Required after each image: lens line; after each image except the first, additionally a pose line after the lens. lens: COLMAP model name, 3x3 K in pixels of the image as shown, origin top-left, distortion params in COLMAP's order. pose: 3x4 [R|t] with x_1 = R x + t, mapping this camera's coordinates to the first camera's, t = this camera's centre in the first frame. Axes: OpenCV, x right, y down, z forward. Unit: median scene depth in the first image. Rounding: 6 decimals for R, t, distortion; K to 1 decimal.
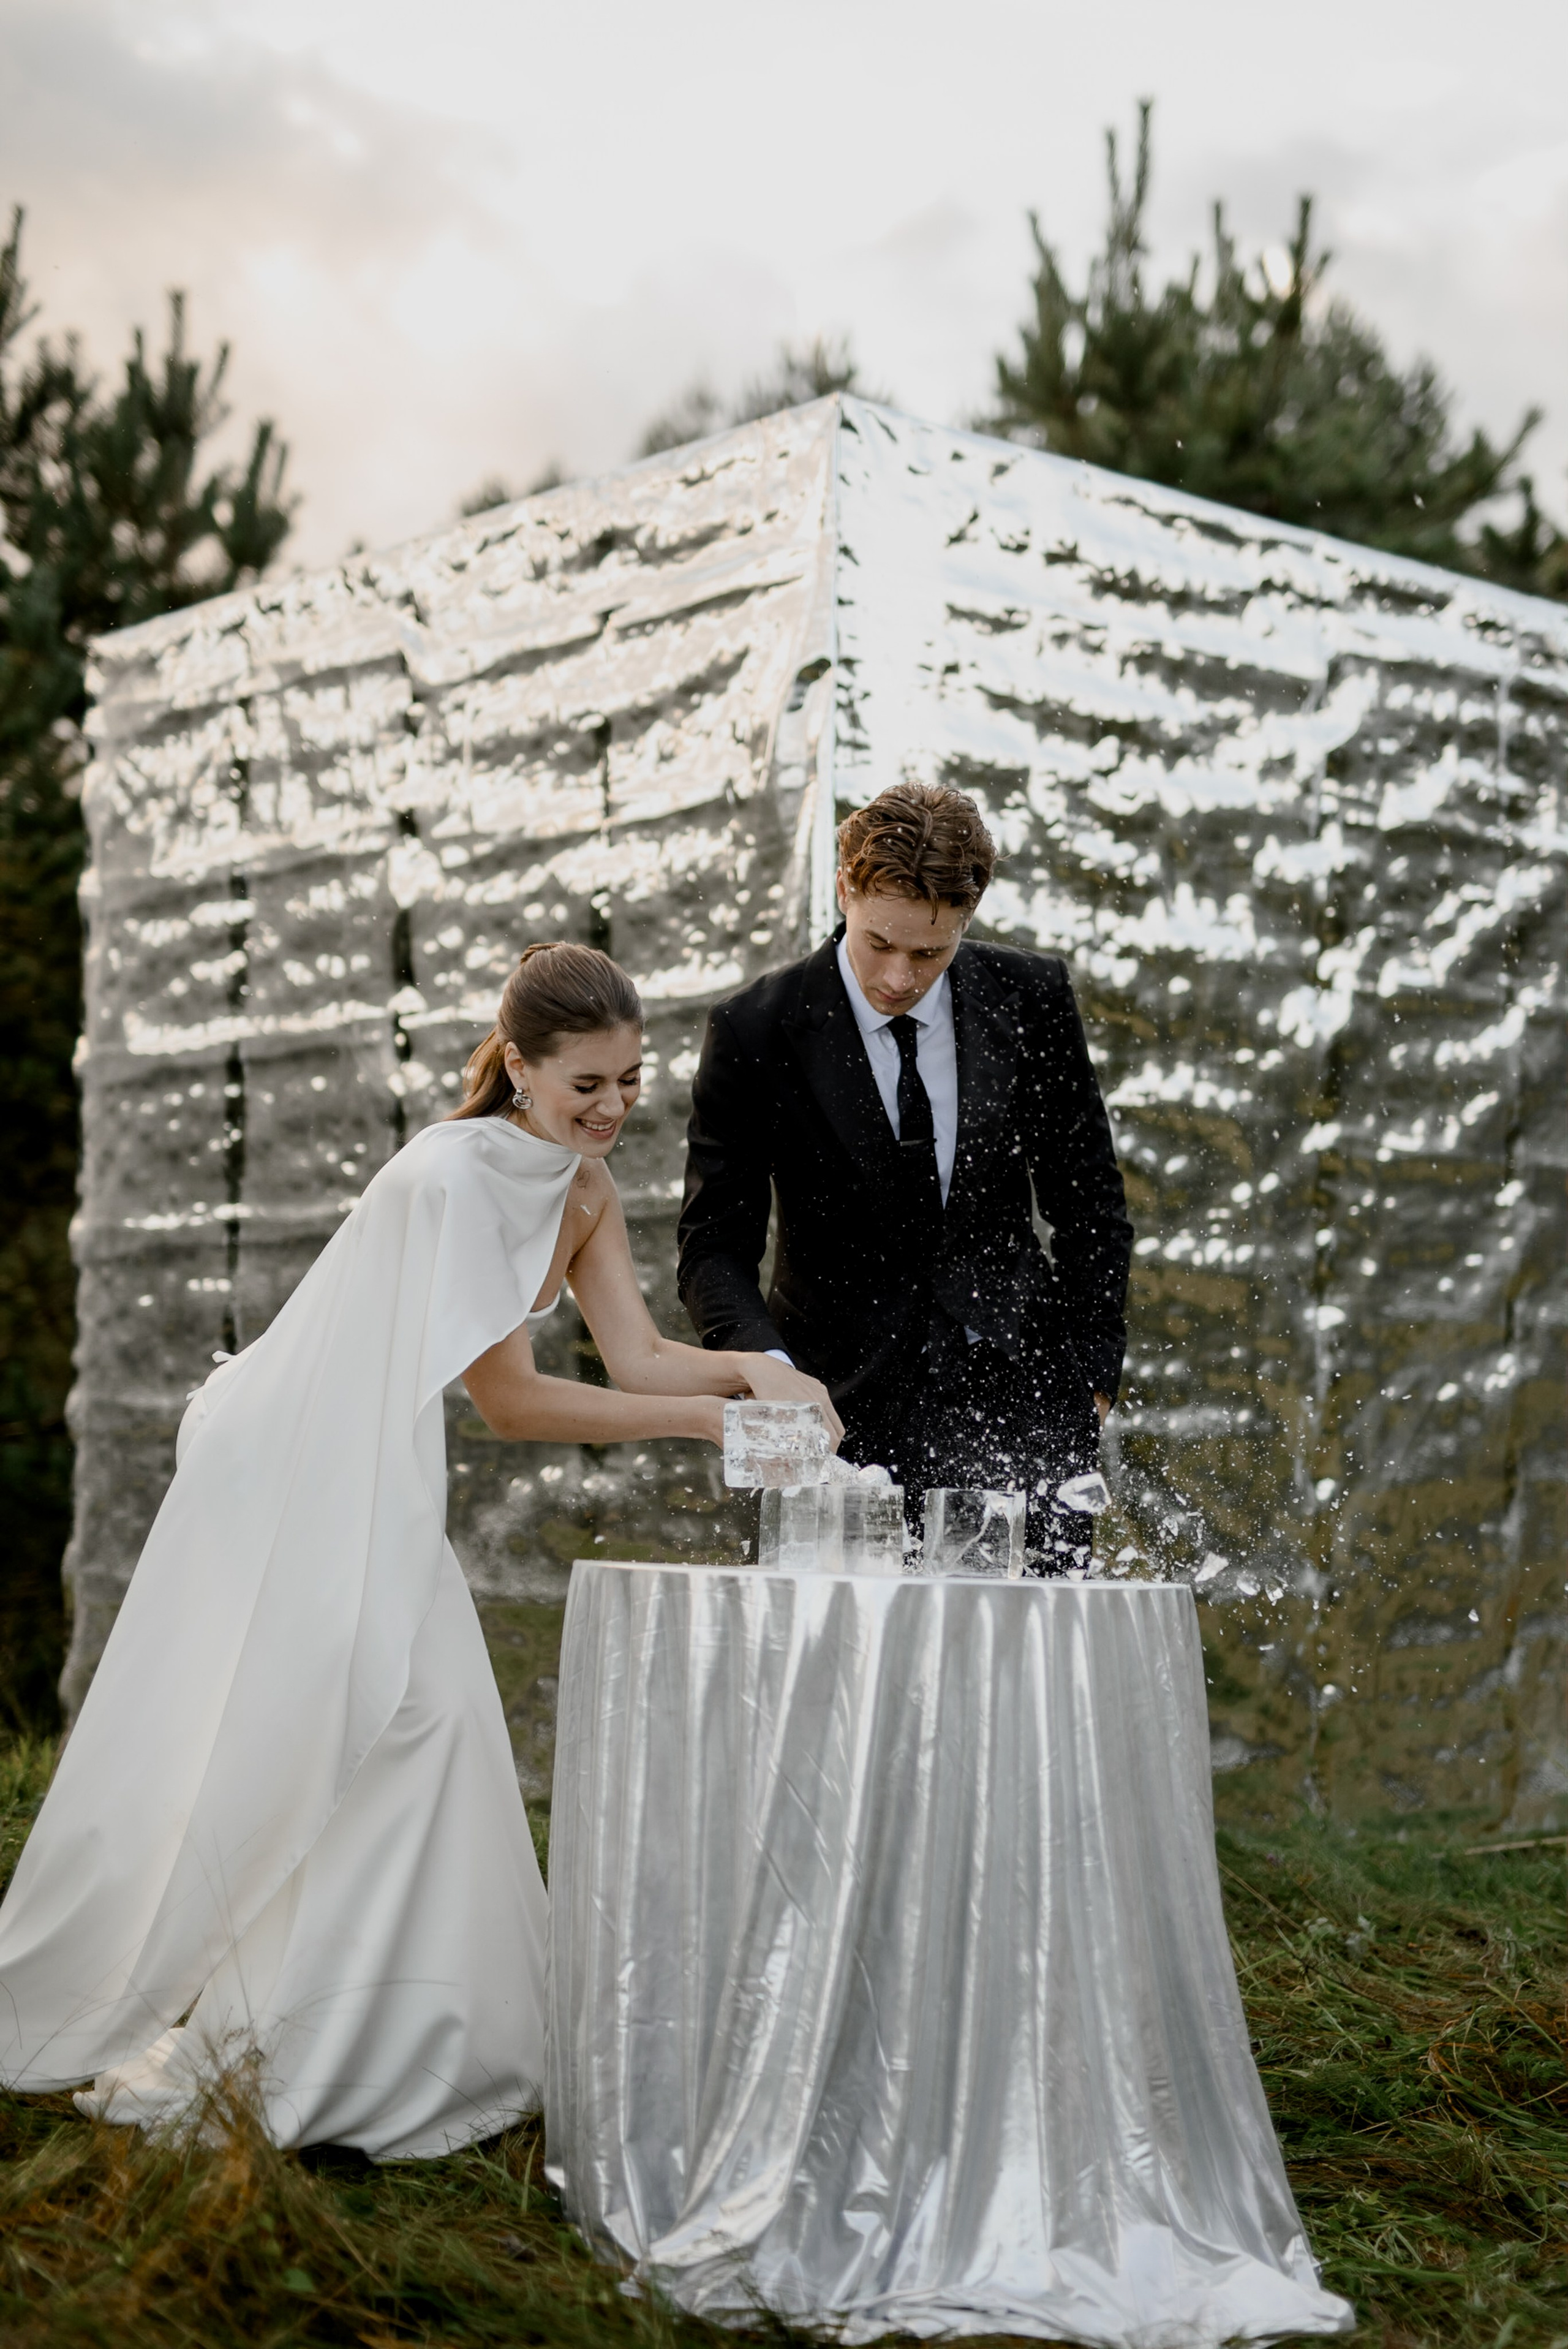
lens RADIAL K [[3307.2, 0, 838.8], [0, 3307.2, 1179.5], [0, 0, 1]] dist [0.012062, 0.025116]
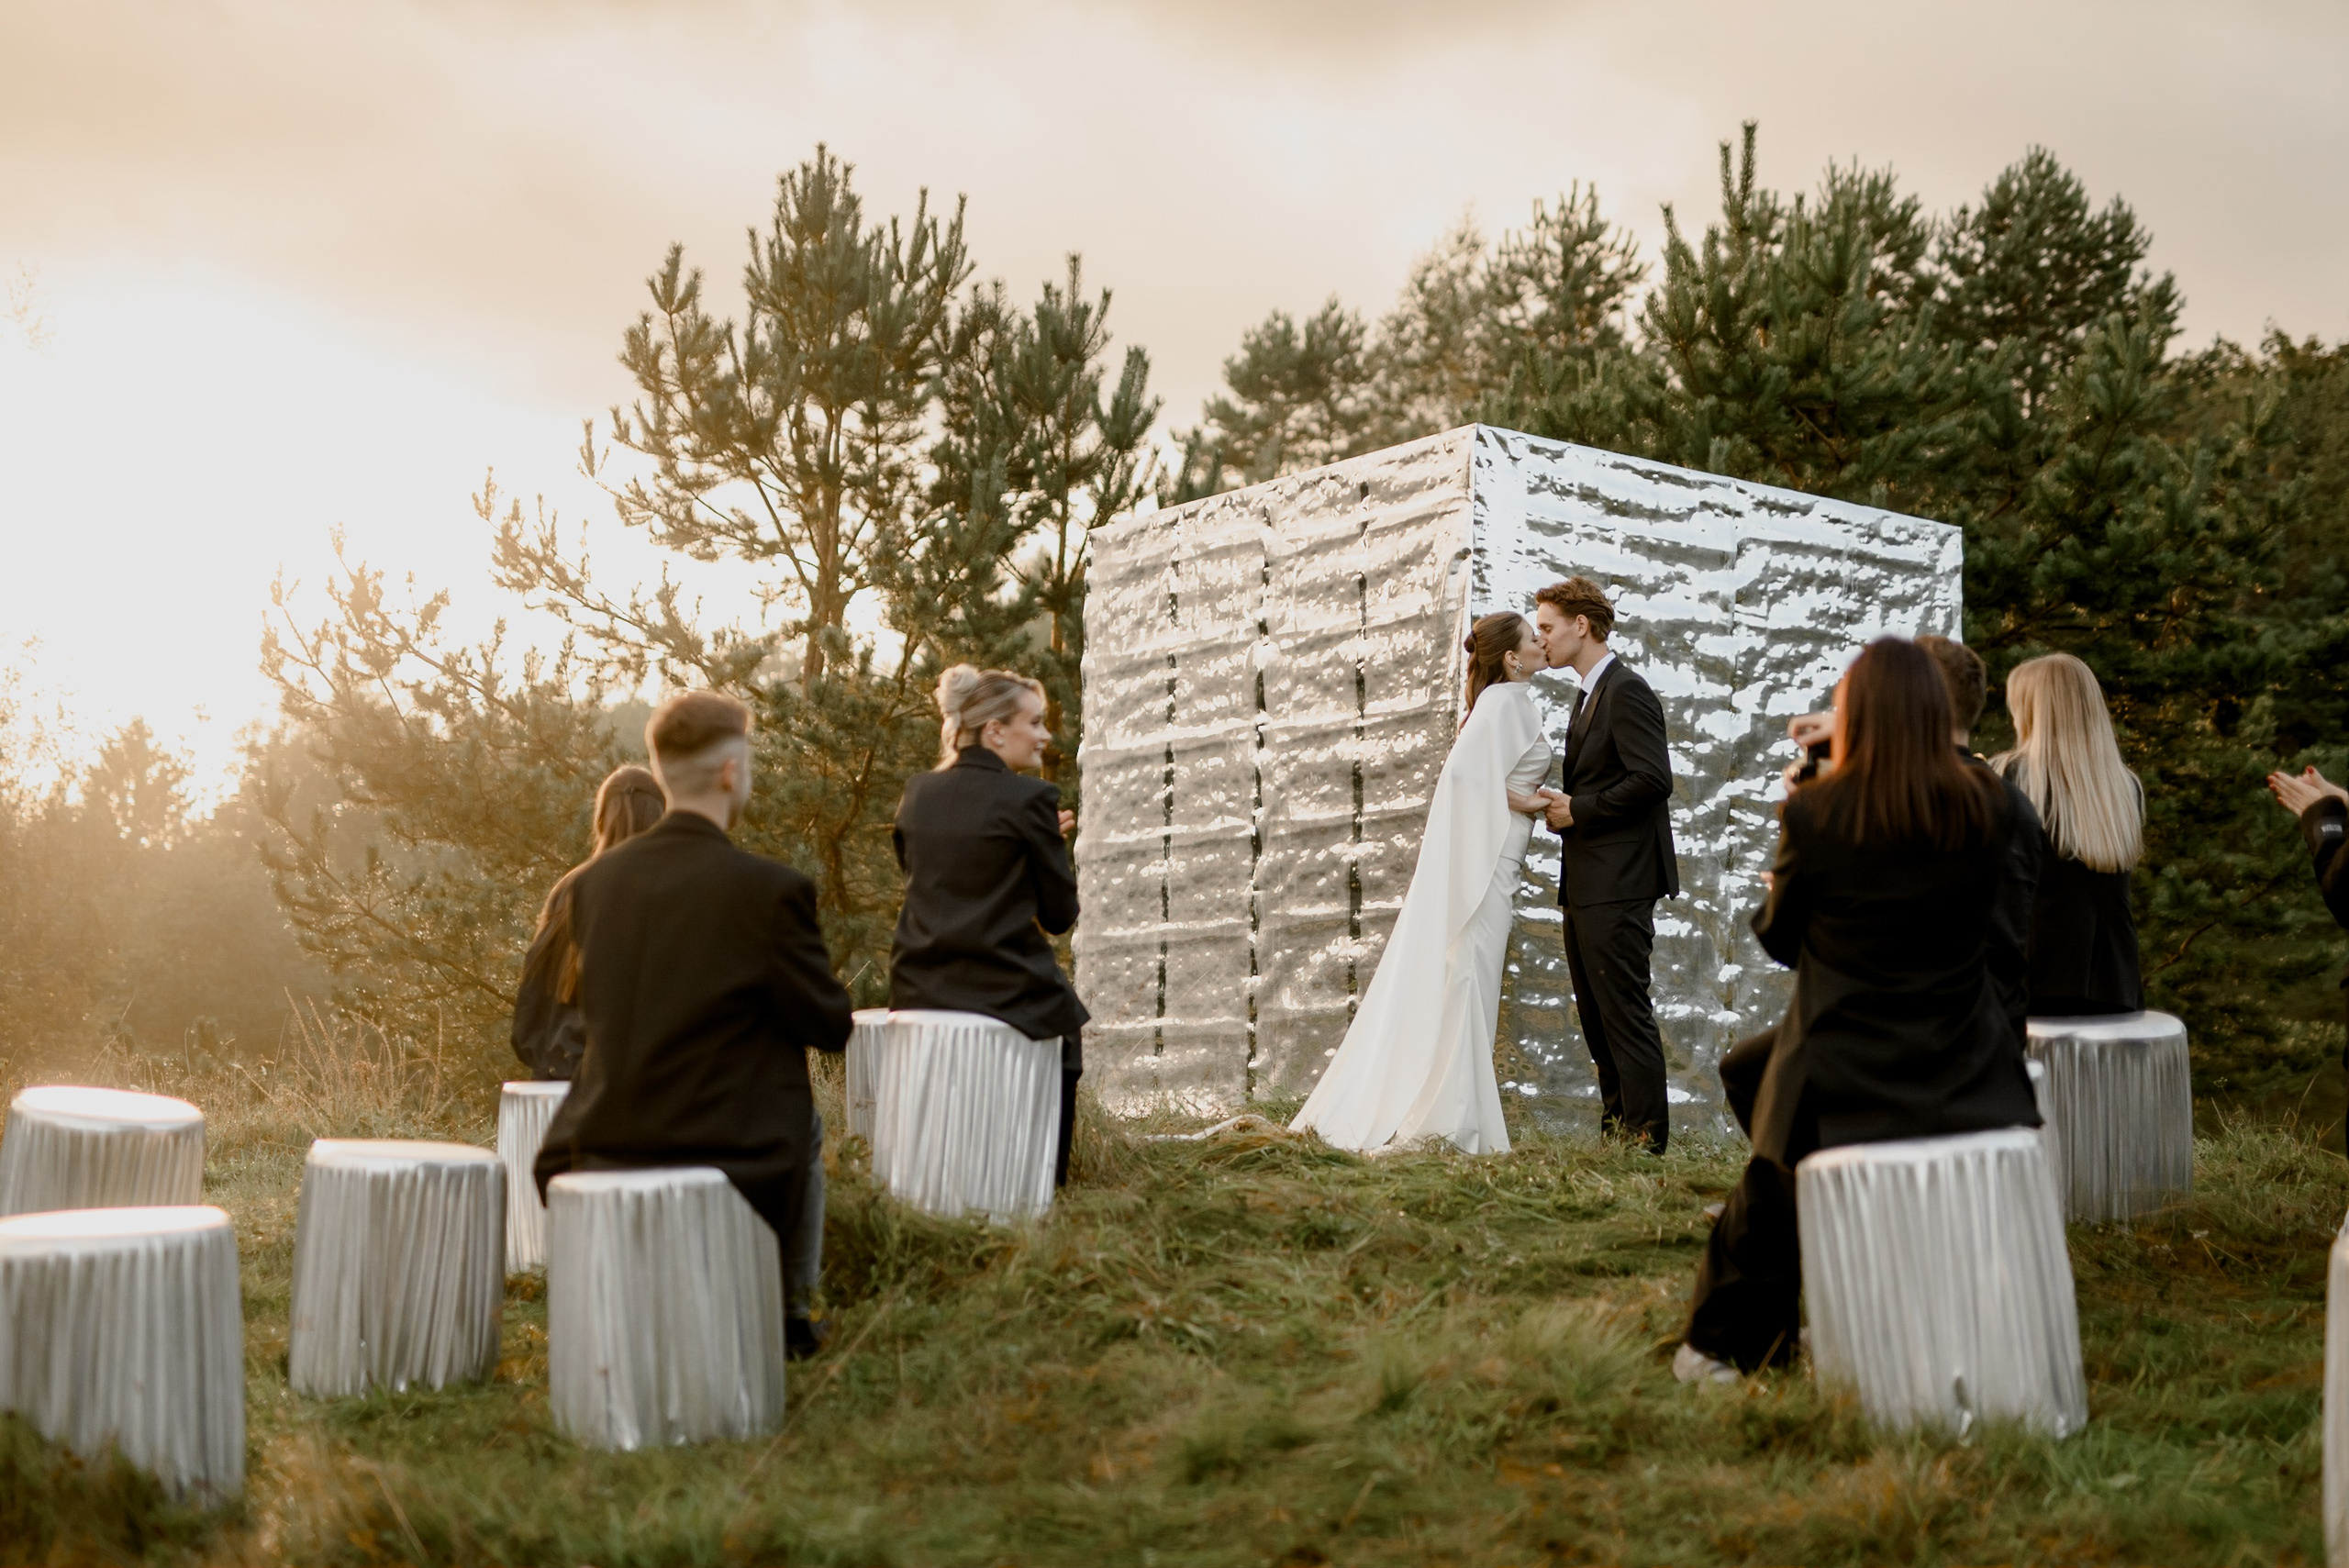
lens RADIAL K [[3336.0, 0, 1175.8], [0, 3336.0, 841.6], [0, 0, 1]] dist [0.013770, 0.020843]
pose [[0.991511, 0.006426, -0.129863, 0.078530], [-0.011789, 0.999107, -0.040575, 0.103167], [0.129486, 0.041761, 0.990701, -0.990651]]
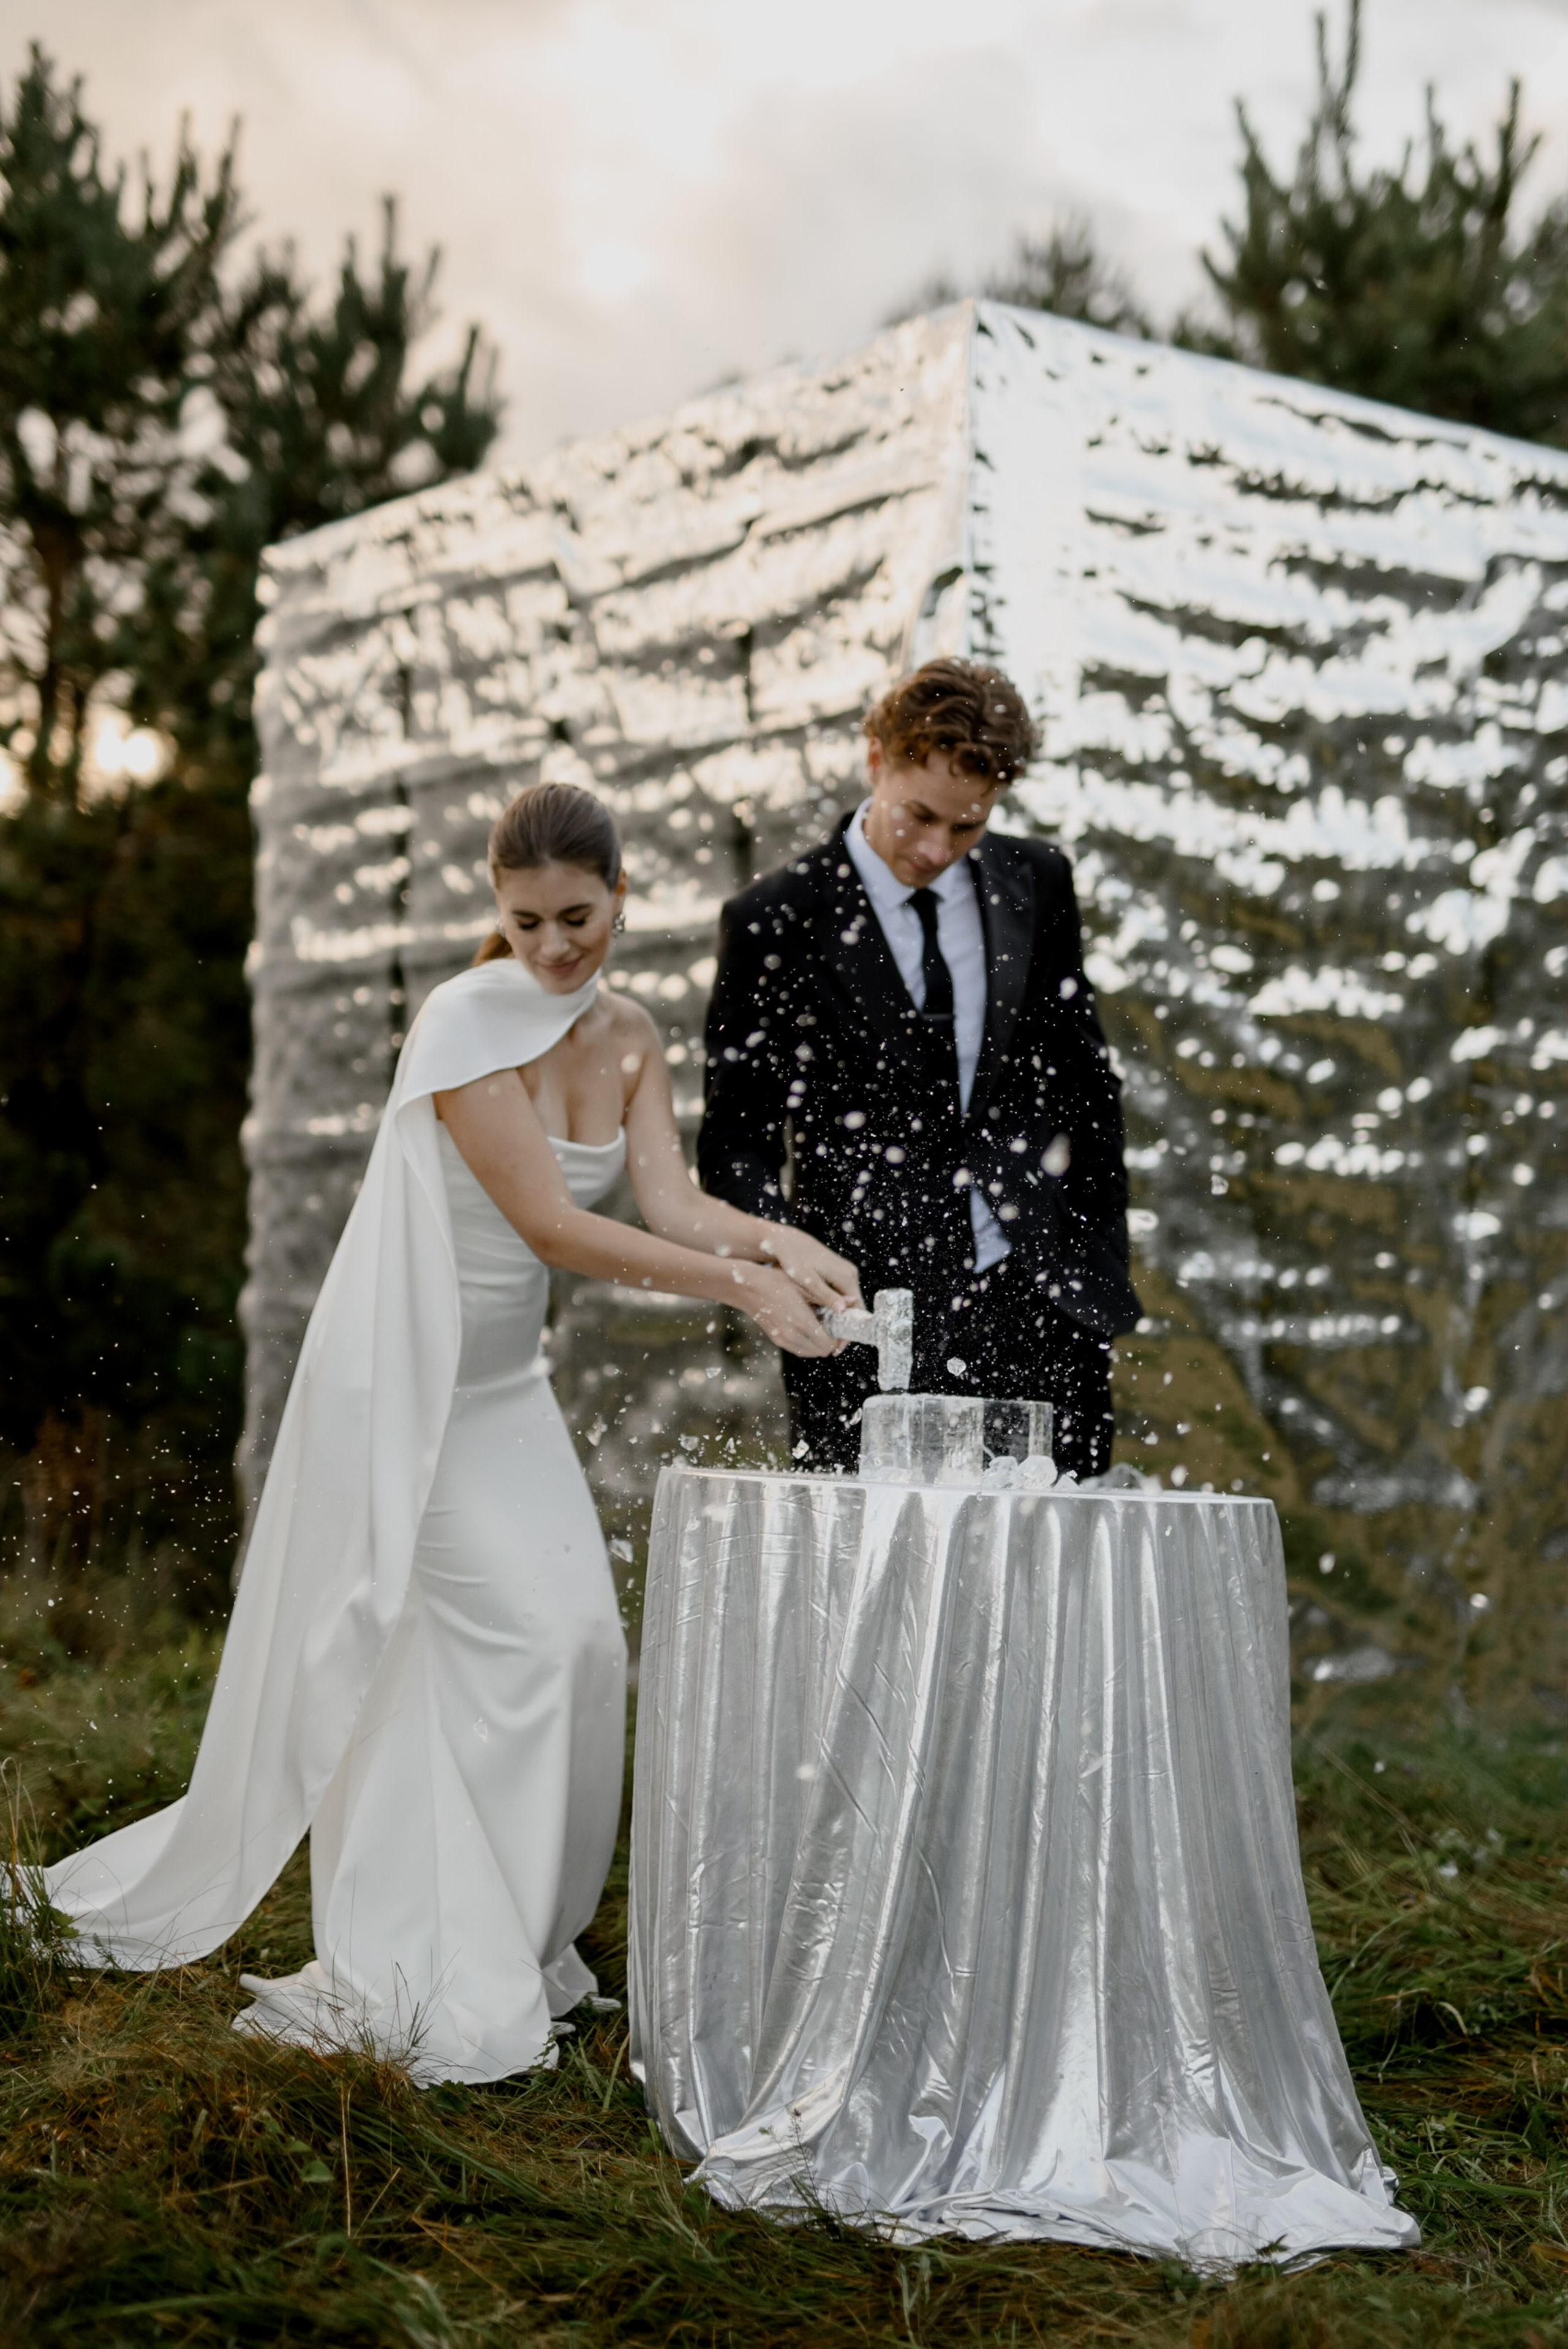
lens RADIAL K [[3308.7, 0, 832.9], [0, 3308.7, 1150.5], [0, 0, 1]] dist [0.009456, 0.092461]
pose [[0.997068, 0.003435, -0.076448, 0.030943], [-0.001697, 0.999739, 0.022789, -0.003179], [0.076506, -0.022592, 0.996813, -0.002338]]
